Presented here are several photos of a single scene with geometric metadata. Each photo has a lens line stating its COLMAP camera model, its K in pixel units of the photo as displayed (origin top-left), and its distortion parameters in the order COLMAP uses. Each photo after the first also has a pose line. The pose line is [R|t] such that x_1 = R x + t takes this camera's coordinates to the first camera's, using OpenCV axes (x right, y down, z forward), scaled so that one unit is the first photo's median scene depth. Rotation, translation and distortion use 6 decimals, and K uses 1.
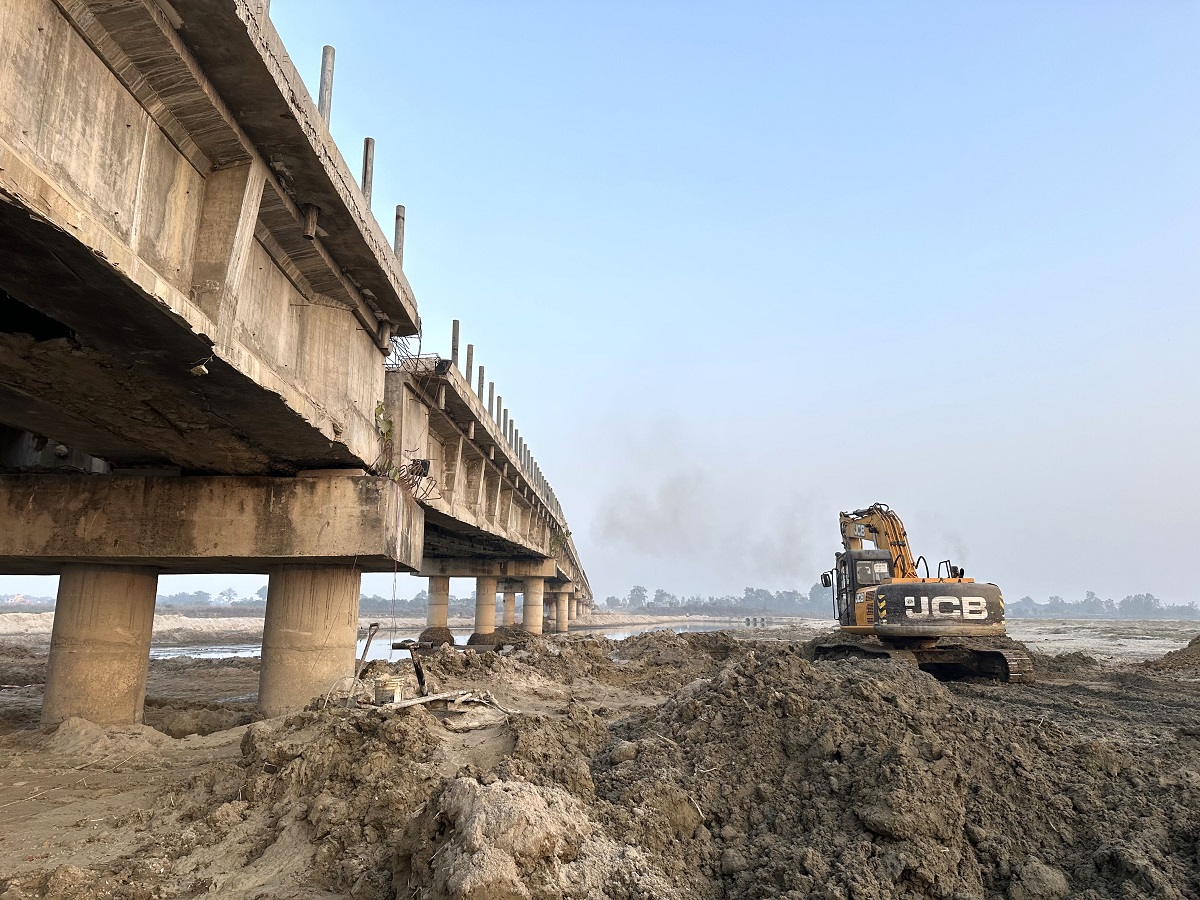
lens RADIAL K [[832.5, 0, 601.6], [0, 832.5, 439.4], [0, 0, 1]] dist [0.019405, -0.000628]
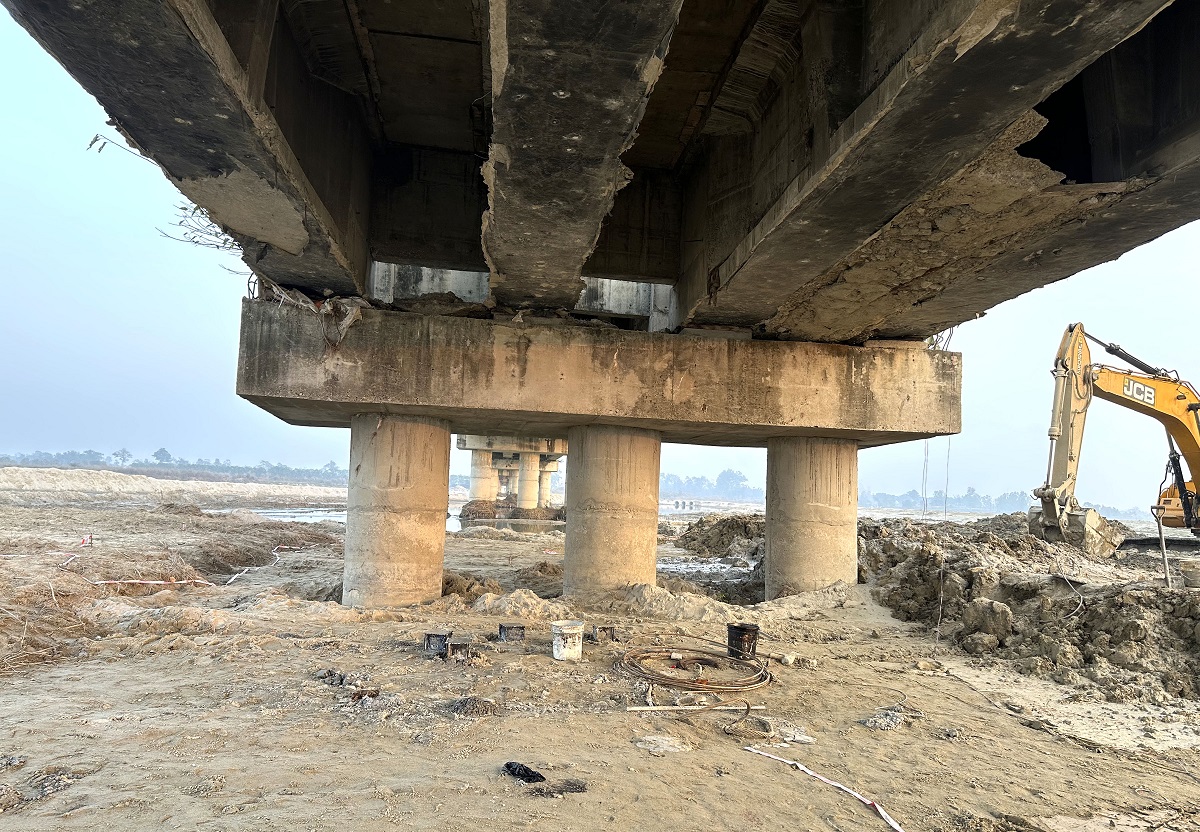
lens RADIAL K [[826.3, 0, 598.7], [0, 826.3, 428.6], [0, 0, 1]] dist [-0.003430, -0.002925]
pose [[0.995641, 0.044467, 0.081987, -0.762389], [-0.054602, 0.990547, 0.125835, 0.035951], [-0.075617, -0.129763, 0.988657, 0.083452]]
